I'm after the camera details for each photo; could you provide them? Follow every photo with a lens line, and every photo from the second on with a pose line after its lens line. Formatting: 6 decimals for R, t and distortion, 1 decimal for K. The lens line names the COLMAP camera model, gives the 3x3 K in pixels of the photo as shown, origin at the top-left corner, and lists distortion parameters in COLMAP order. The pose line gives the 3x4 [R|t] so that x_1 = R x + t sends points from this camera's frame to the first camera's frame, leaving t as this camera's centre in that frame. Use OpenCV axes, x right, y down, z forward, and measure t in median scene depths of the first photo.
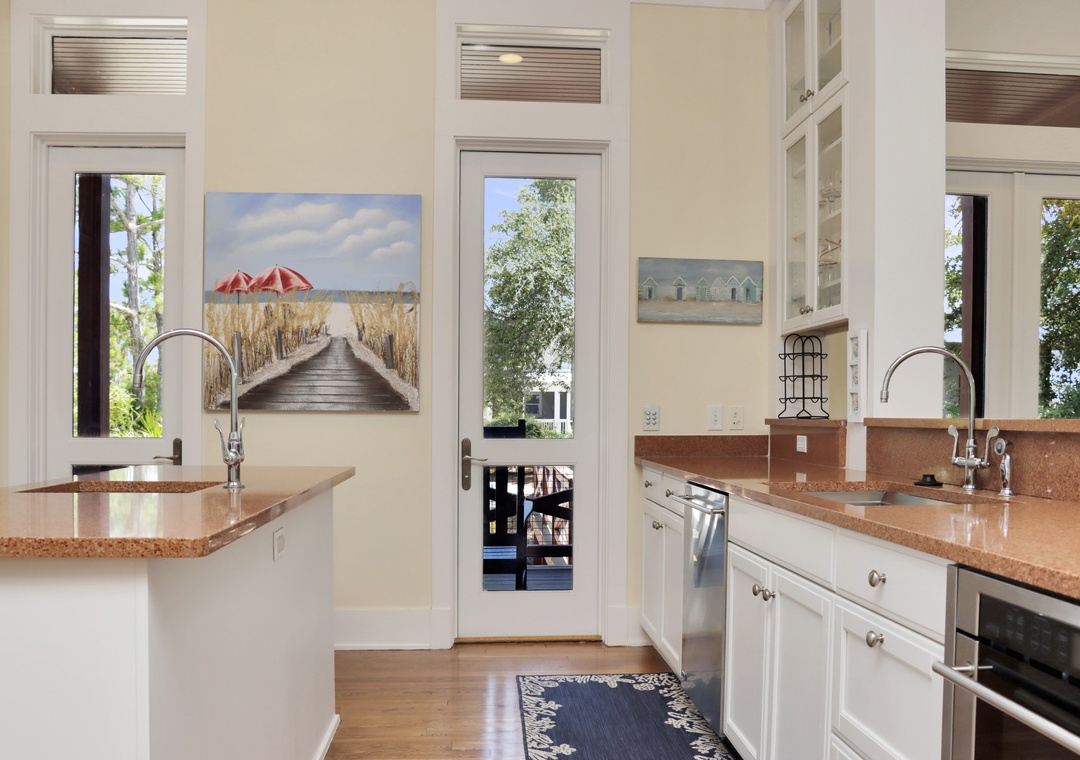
lens RADIAL K [[979.4, 0, 545.8], [0, 979.4, 412.4], [0, 0, 1]] dist [-0.127169, -0.004495]
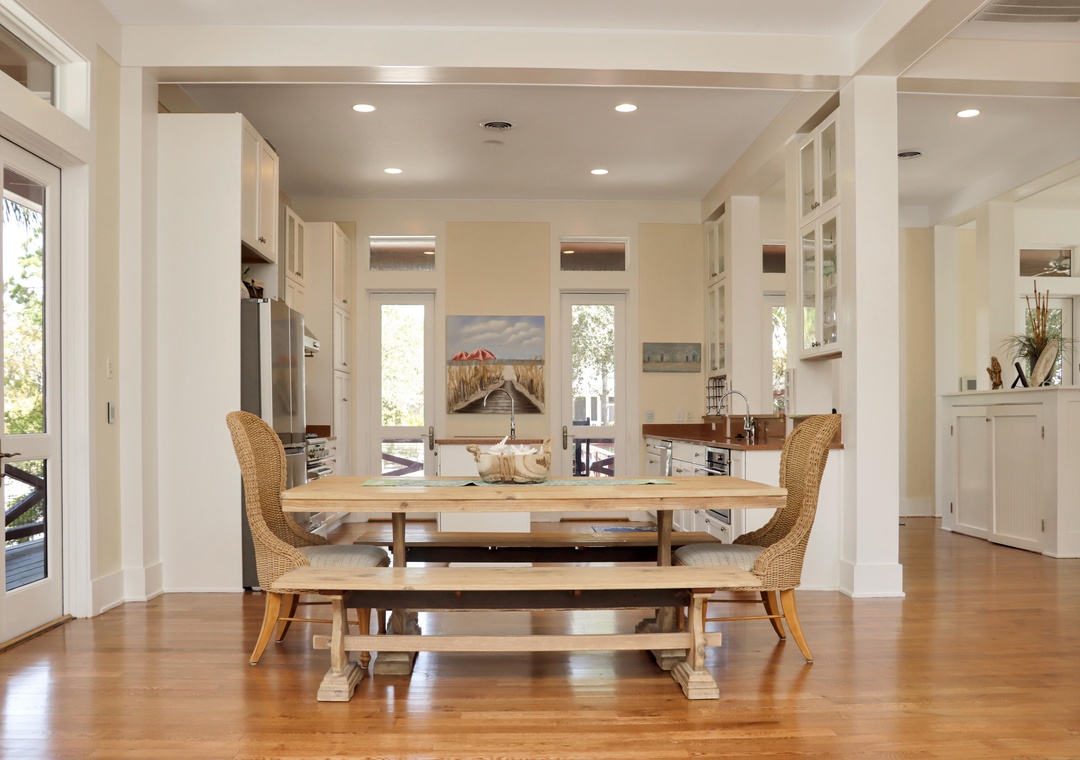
lens RADIAL K [[997.7, 0, 538.8], [0, 997.7, 418.6], [0, 0, 1]] dist [-0.167778, 0.008395]
pose [[0.999402, -0.006839, -0.033884, -0.066273], [0.006931, 0.999973, 0.002596, 0.004480], [0.033865, -0.002829, 0.999422, -1.277242]]
